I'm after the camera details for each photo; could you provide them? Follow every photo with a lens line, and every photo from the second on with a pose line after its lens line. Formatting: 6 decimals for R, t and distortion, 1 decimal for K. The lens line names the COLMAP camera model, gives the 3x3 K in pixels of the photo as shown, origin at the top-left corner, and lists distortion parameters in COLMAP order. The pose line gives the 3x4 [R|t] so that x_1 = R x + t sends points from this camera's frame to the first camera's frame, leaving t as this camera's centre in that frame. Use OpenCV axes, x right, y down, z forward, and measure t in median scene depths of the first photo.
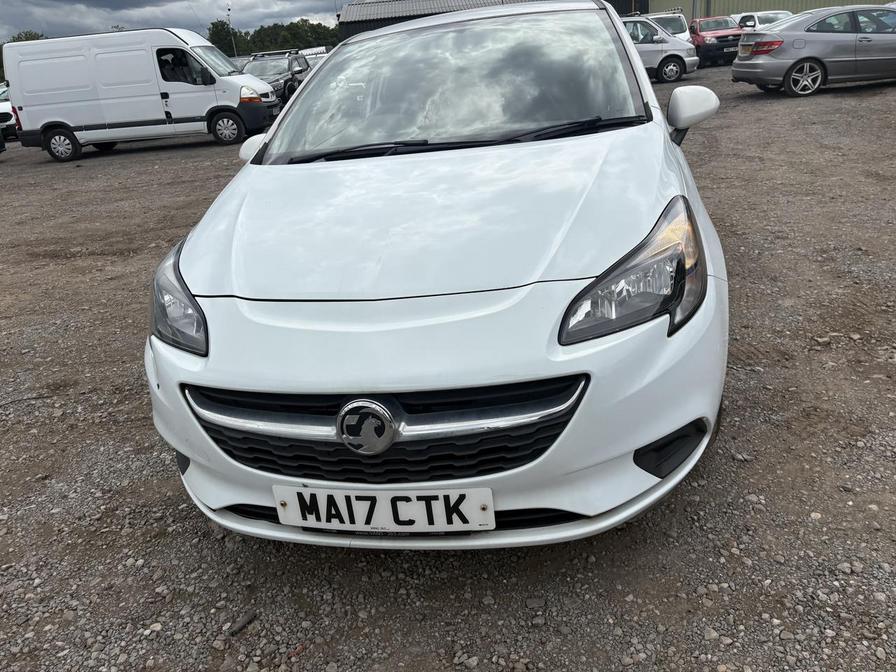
lens RADIAL K [[683.7, 0, 445.3], [0, 683.7, 333.8], [0, 0, 1]] dist [0.031910, -0.032344]
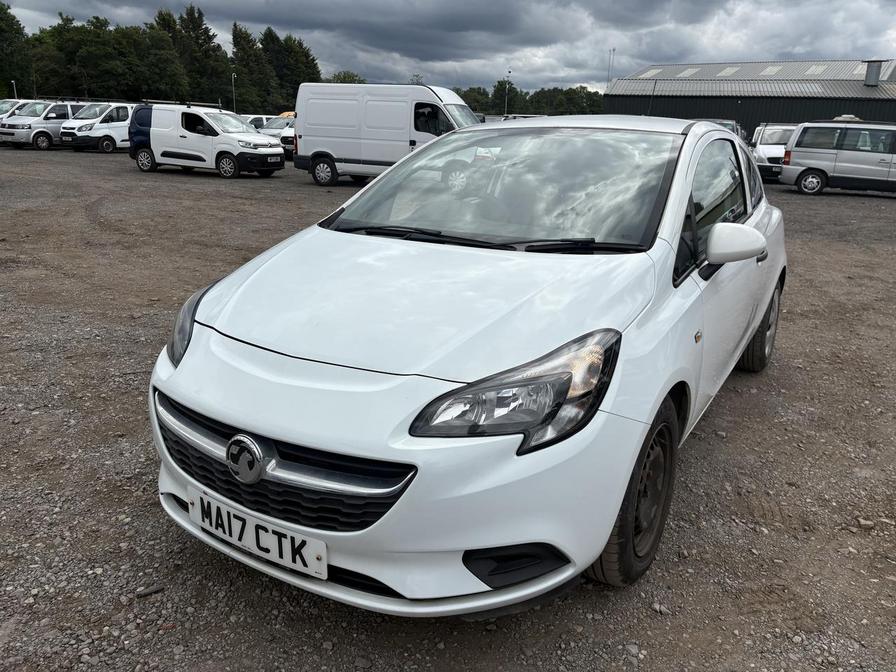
lens RADIAL K [[683.7, 0, 451.9], [0, 683.7, 337.8], [0, 0, 1]] dist [0.031910, -0.032344]
pose [[0.922563, 0.223111, -0.314802, 0.462949], [-0.245968, 0.968671, -0.034308, -0.097920], [0.297285, 0.109082, 0.948537, -0.042252]]
